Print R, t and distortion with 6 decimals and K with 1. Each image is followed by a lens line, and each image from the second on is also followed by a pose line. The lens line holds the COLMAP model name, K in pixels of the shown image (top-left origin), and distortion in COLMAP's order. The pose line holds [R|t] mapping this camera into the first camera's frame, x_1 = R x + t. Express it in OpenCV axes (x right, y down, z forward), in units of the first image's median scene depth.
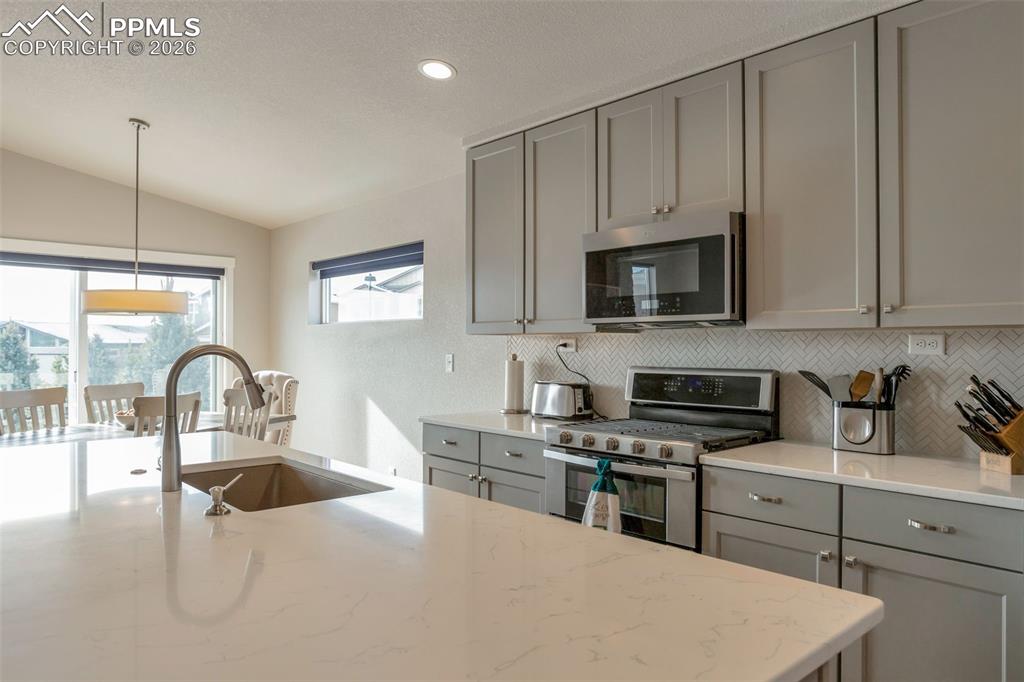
lens RADIAL K [[694.0, 0, 497.9], [0, 694.0, 340.4], [0, 0, 1]] dist [-0.003421, 0.002378]
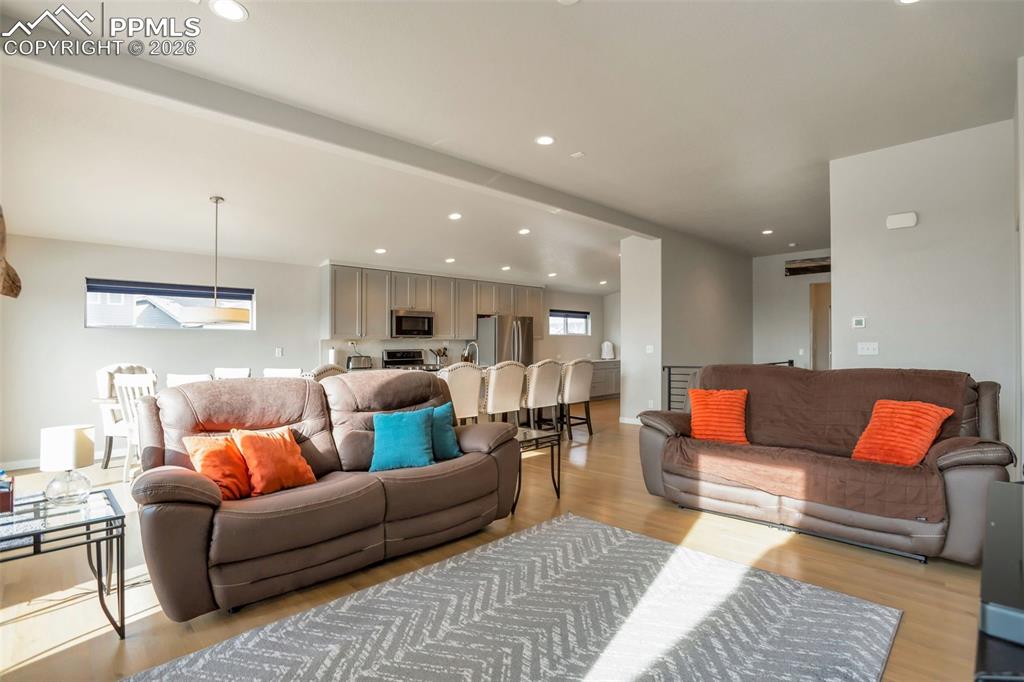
lens RADIAL K [[491.4, 0, 510.8], [0, 491.4, 346.2], [0, 0, 1]] dist [-0.063752, 0.014664]
pose [[-0.050554, -0.003730, 0.998714, -2.265234], [0.000302, 0.999993, 0.003750, 0.013748], [-0.998721, 0.000491, -0.050552, 0.546687]]
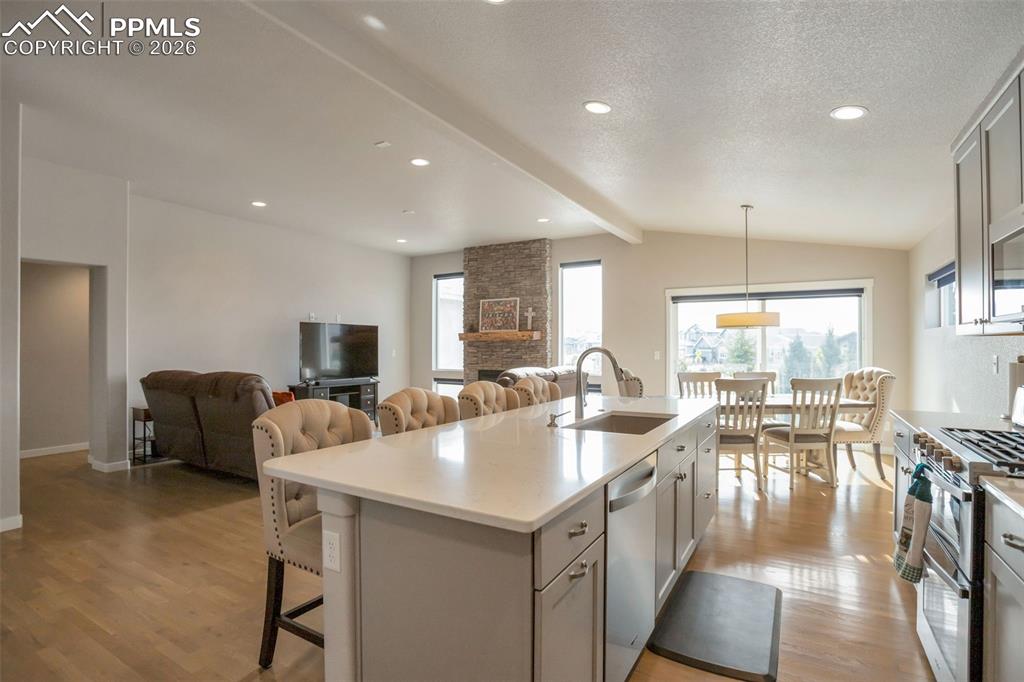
lens RADIAL K [[491.4, 0, 519.1], [0, 491.4, 348.9], [0, 0, 1]] dist [-0.063752, 0.014664]
pose [[0.318963, 0.000862, -0.947767, 0.503489], [0.008938, 0.999952, 0.003918, 0.002656], [0.947725, -0.009721, 0.318940, 0.216231]]
